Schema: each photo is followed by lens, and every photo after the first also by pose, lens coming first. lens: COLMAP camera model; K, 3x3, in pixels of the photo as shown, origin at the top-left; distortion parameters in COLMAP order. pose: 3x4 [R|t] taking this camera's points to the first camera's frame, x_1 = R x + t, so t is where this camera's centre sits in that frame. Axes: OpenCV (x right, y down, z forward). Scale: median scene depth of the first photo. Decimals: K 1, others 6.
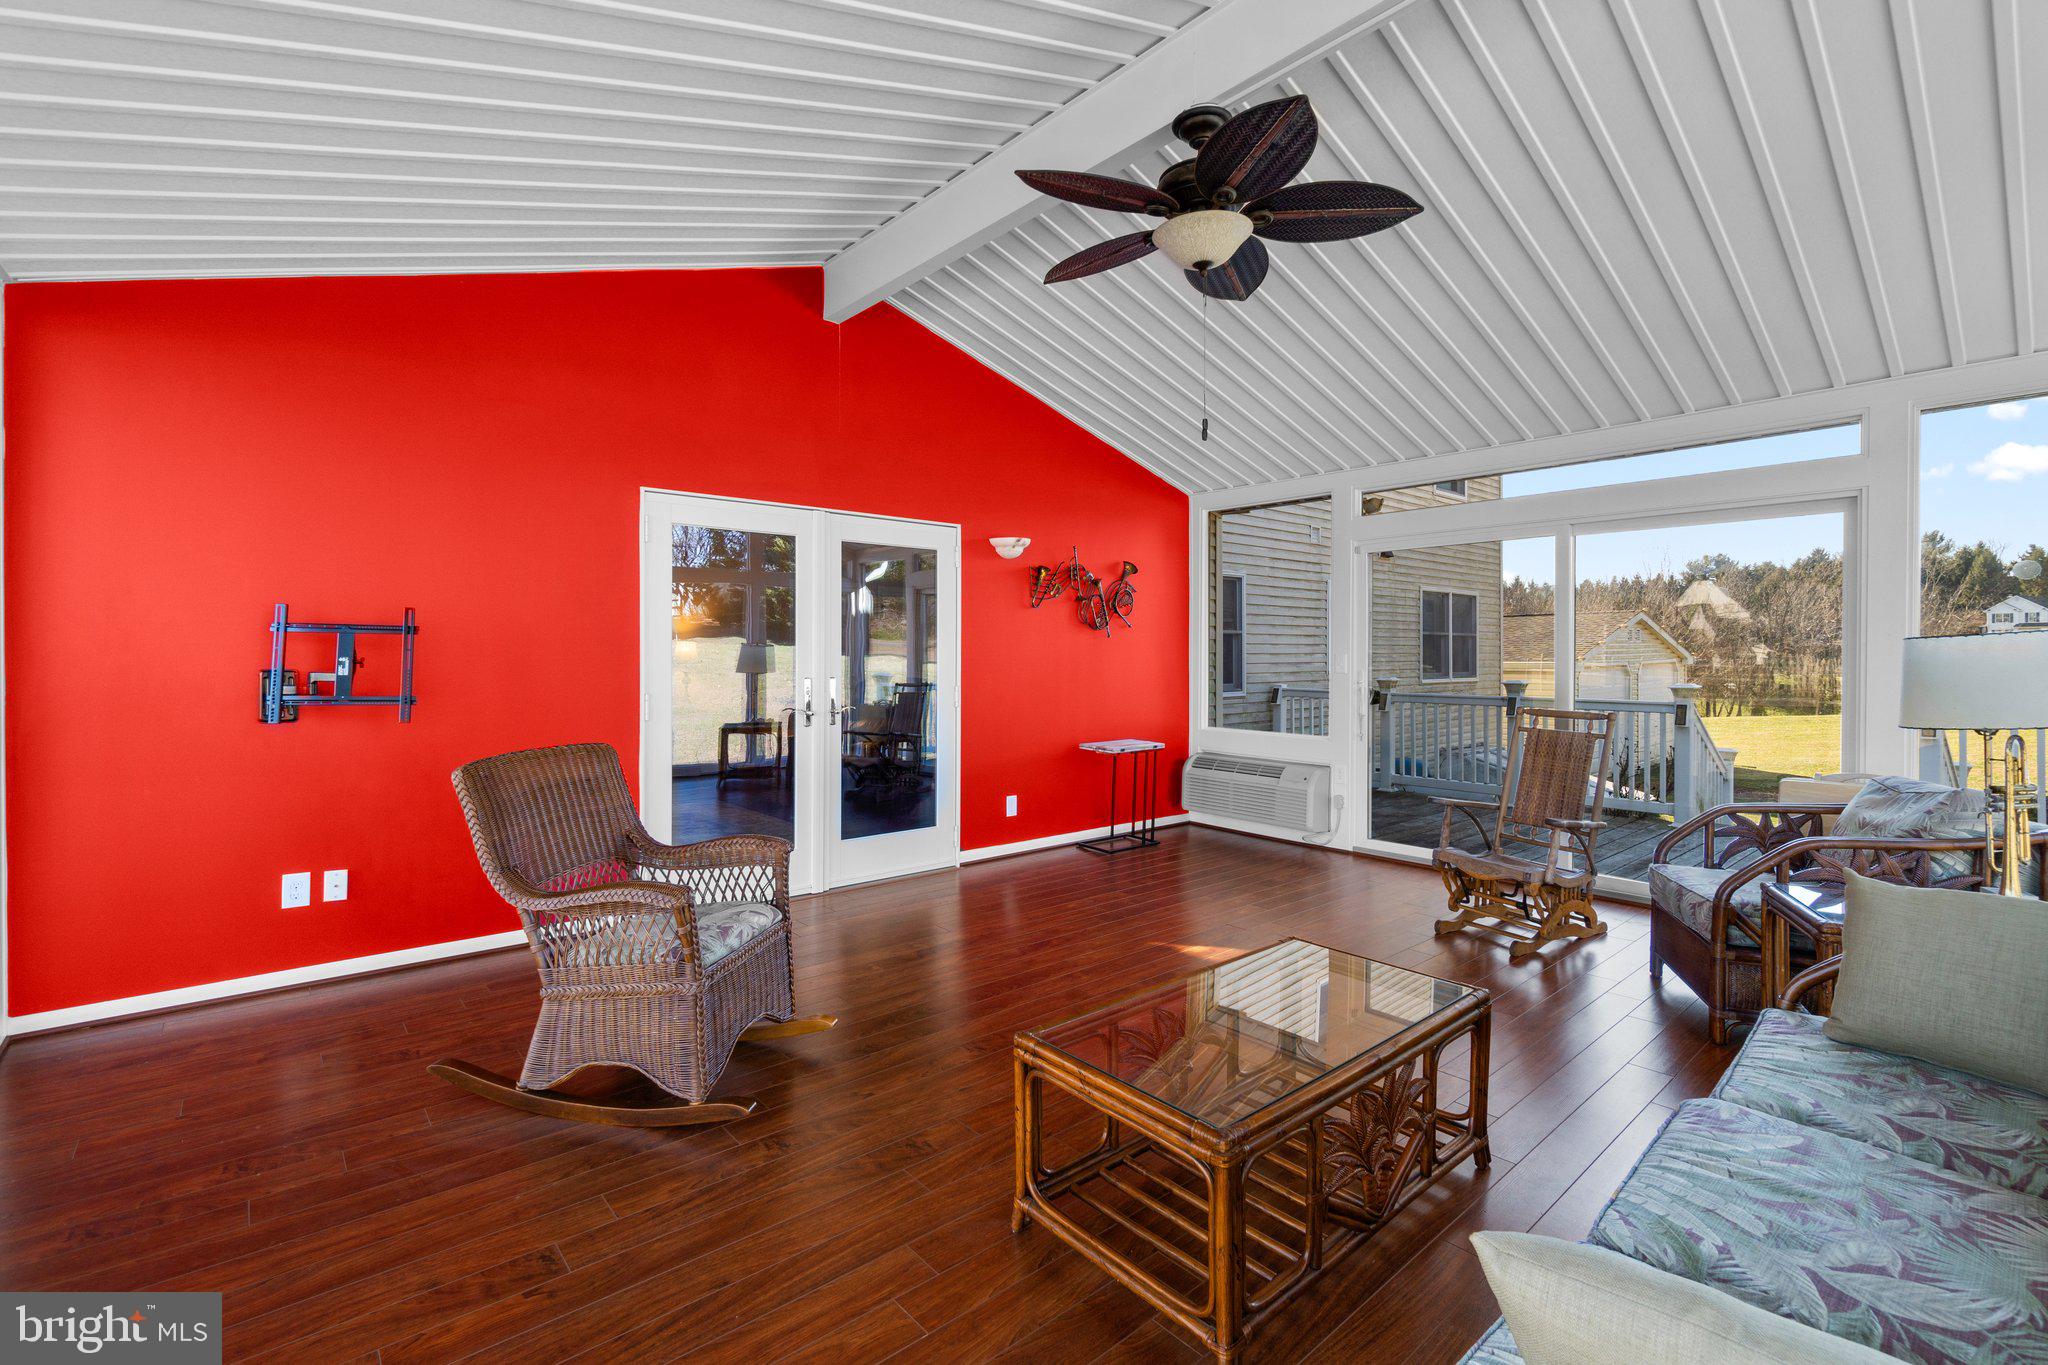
lens RADIAL K [[889.3, 0, 1022.4], [0, 889.3, 666.8], [0, 0, 1]] dist [0.001977, -0.000168]
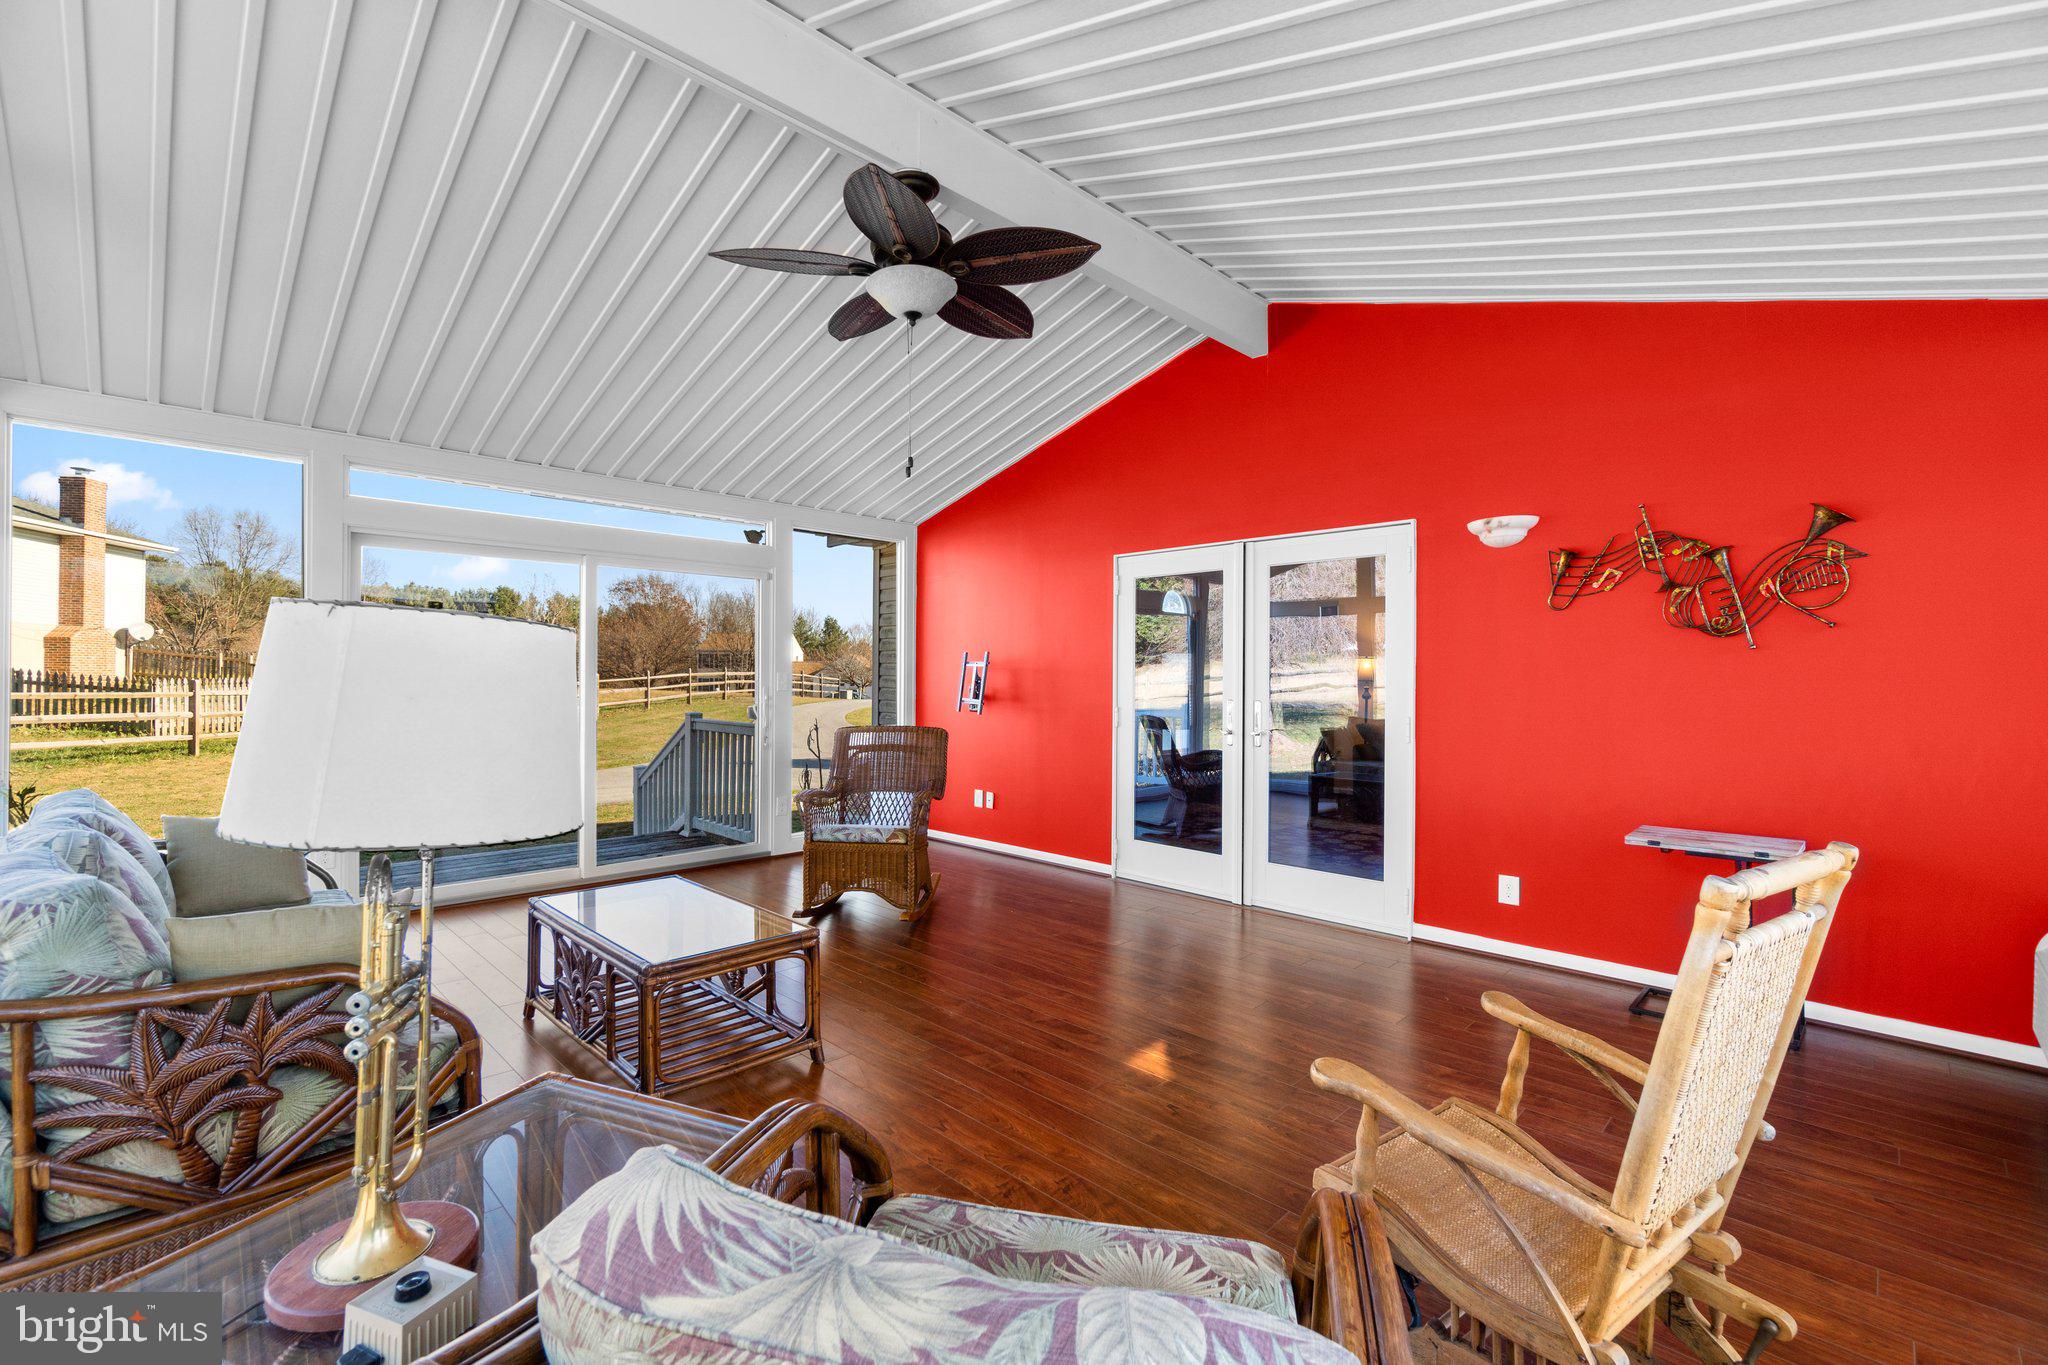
lens RADIAL K [[889.3, 0, 1023.1], [0, 889.3, 677.8], [0, 0, 1]] dist [0.001977, -0.000168]
pose [[0.092992, 0.000398, -0.995667, 0.735944], [-0.019220, 0.999814, -0.001396, -0.007202], [0.995481, 0.019266, 0.092982, 0.594720]]
